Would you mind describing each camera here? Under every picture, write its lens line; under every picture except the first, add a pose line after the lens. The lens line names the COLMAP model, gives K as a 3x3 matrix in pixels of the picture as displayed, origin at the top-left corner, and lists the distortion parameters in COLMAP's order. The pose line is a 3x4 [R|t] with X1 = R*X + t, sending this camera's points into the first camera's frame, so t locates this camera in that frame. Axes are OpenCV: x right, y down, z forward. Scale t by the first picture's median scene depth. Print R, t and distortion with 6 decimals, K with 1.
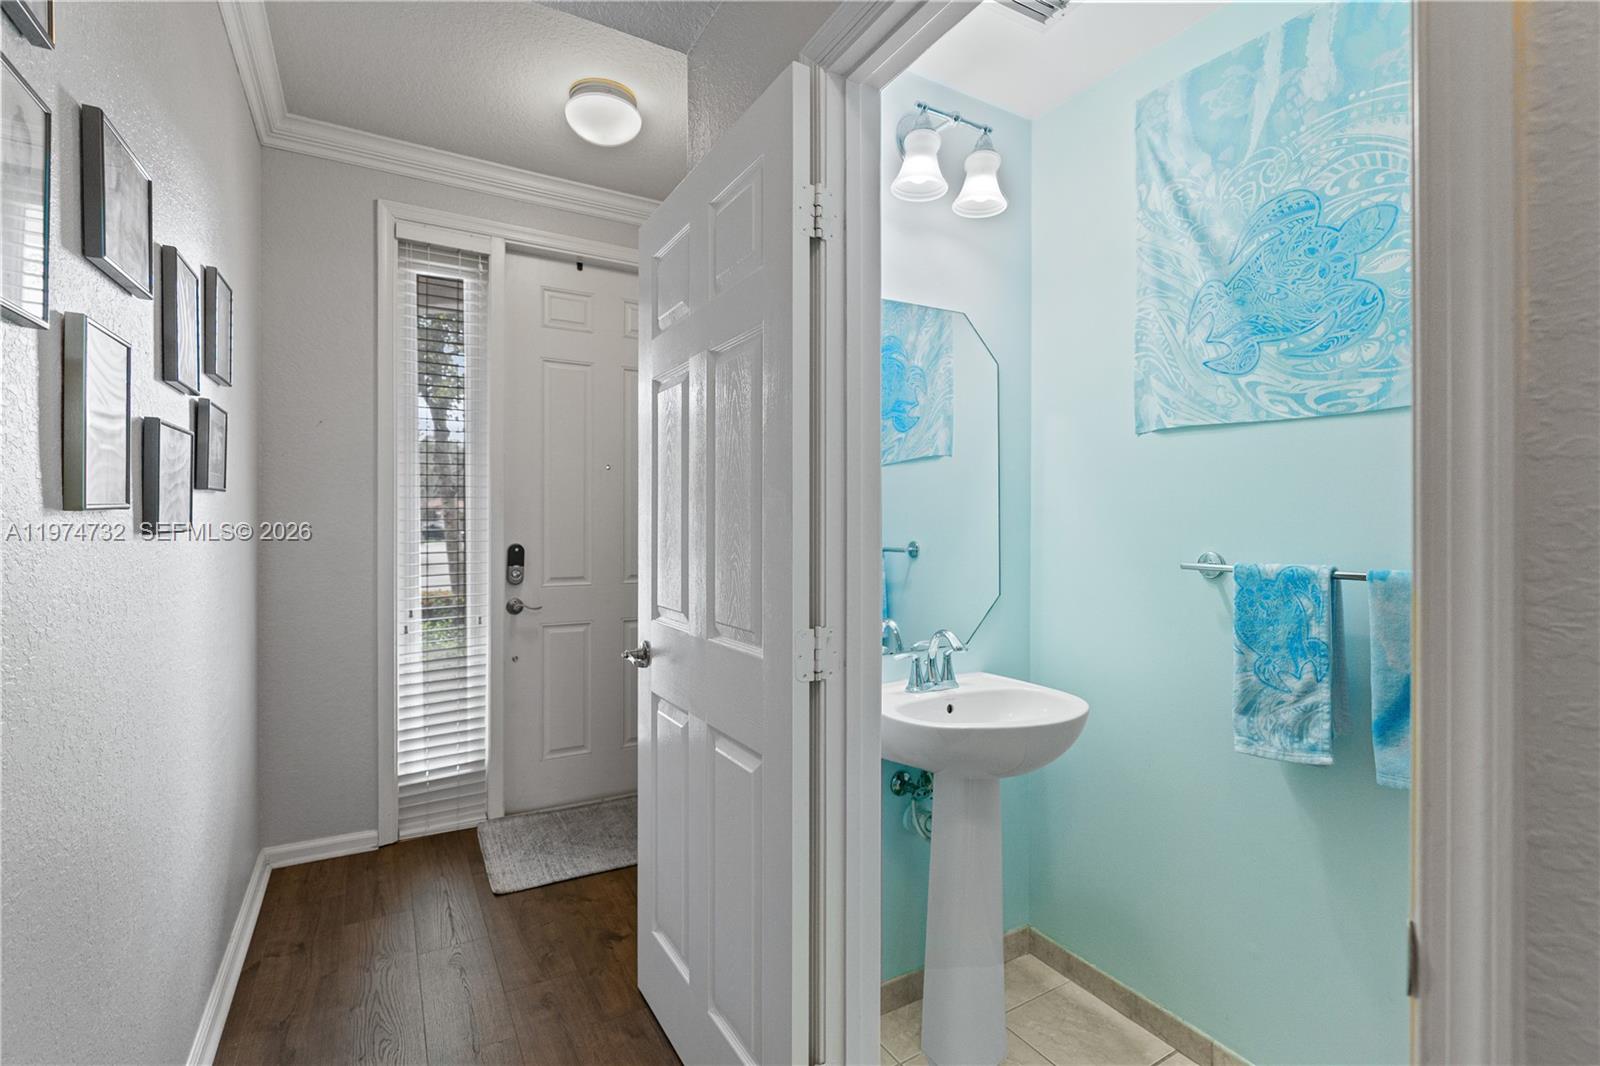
lens RADIAL K [[723.2, 0, 800.1], [0, 723.2, 527.4], [0, 0, 1]] dist [-0.010998, 0.003972]
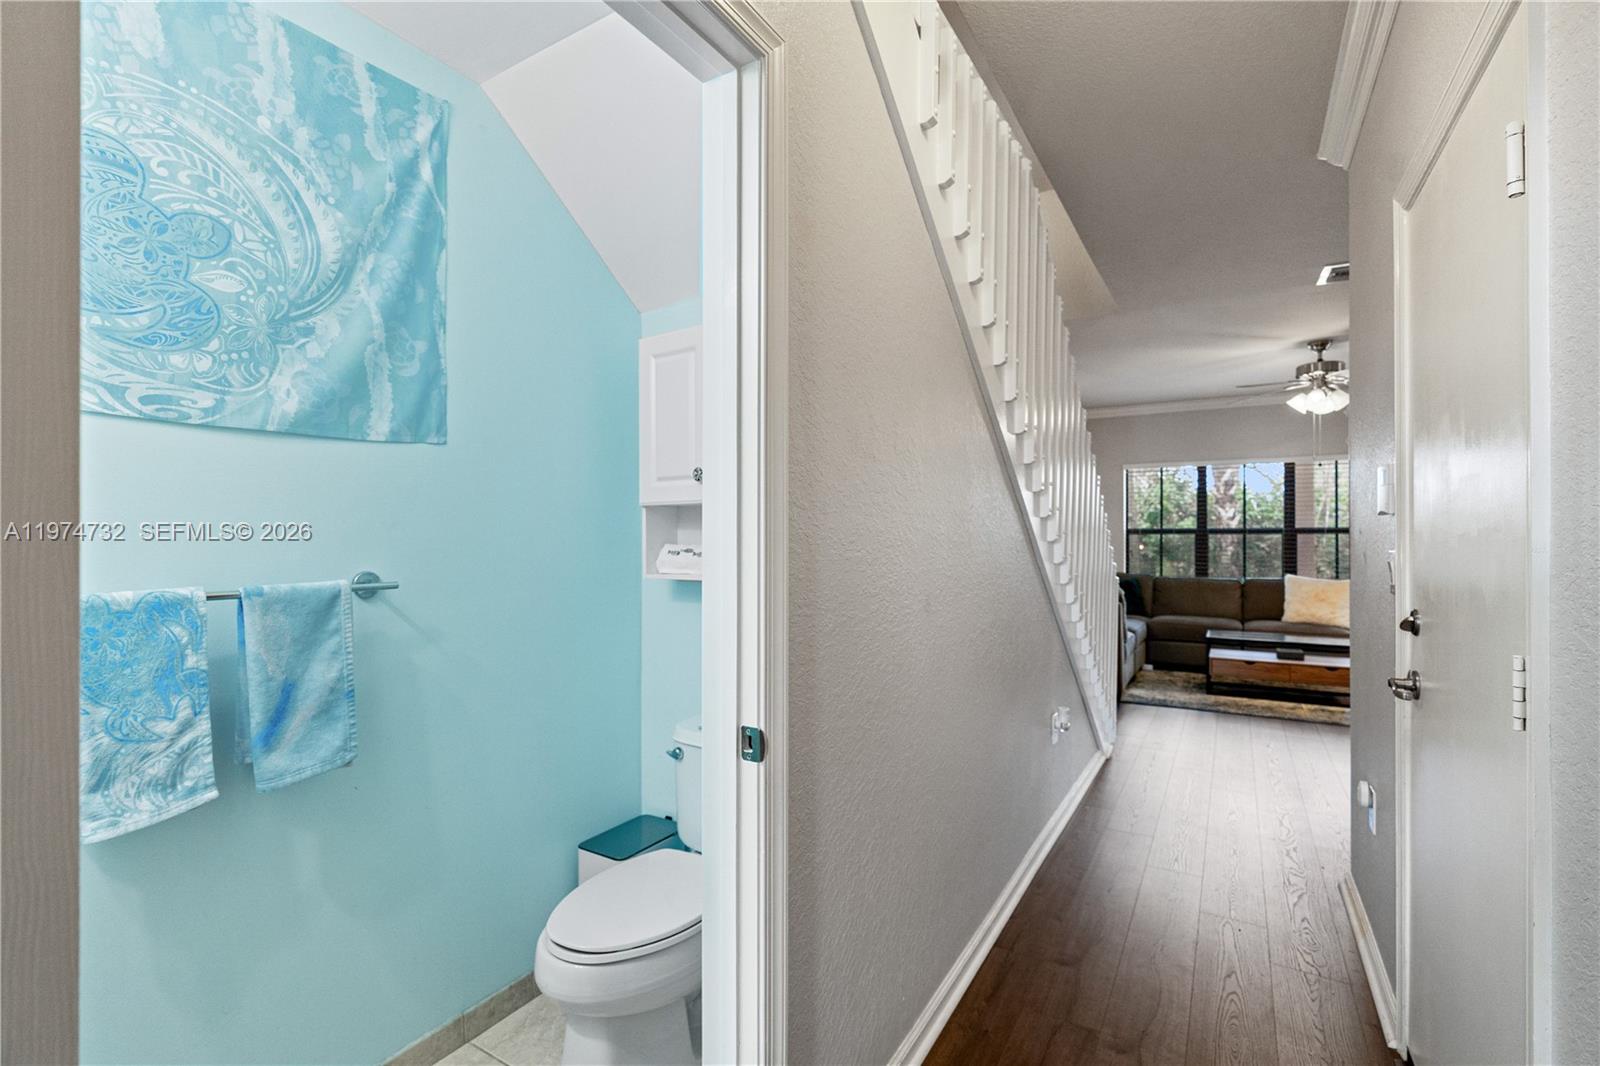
lens RADIAL K [[723.2, 0, 798.9], [0, 723.2, 534.3], [0, 0, 1]] dist [-0.010998, 0.003972]
pose [[-0.468850, 0.000778, 0.883277, -0.430399], [0.002164, 0.999998, 0.000268, -0.013040], [-0.883275, 0.002037, -0.468851, 0.731753]]
